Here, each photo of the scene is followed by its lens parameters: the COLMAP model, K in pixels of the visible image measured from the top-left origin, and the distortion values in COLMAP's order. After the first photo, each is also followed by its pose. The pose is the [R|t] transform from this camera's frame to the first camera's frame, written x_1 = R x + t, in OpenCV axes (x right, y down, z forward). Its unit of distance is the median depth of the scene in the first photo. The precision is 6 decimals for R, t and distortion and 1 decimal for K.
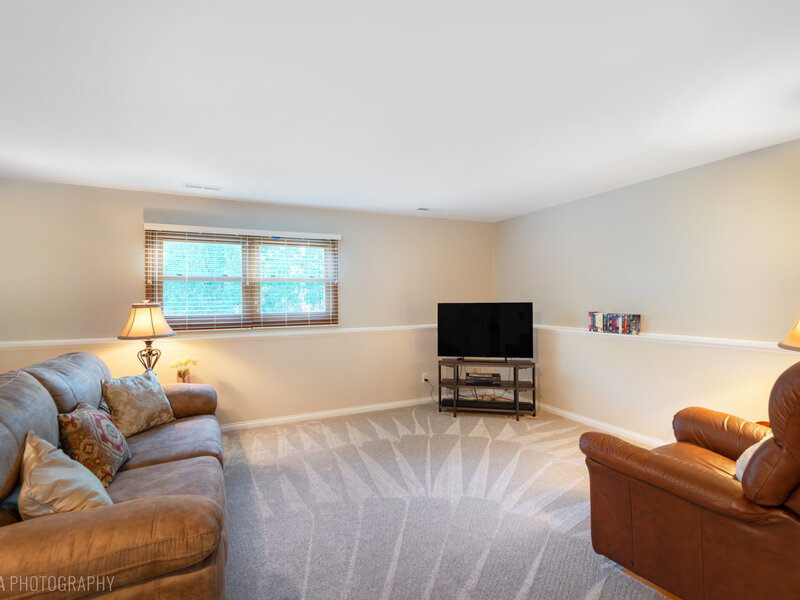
lens RADIAL K [[390.7, 0, 398.9], [0, 390.7, 294.9], [0, 0, 1]] dist [-0.000221, 0.000068]
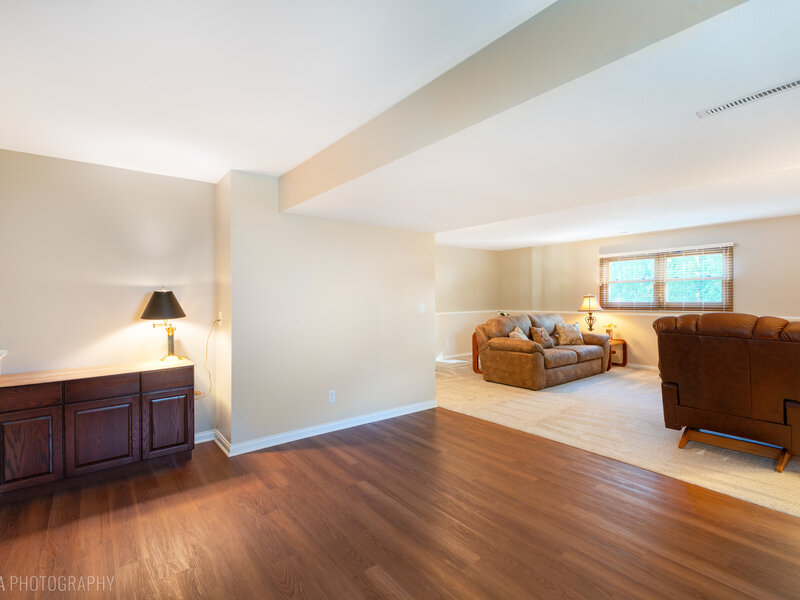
lens RADIAL K [[390.7, 0, 398.9], [0, 390.7, 294.9], [0, 0, 1]] dist [-0.000221, 0.000068]
pose [[0.215003, 0.001496, -0.976612, 1.024716], [0.017544, 0.999832, 0.005394, -0.008850], [0.976456, -0.018294, 0.214940, -0.408408]]
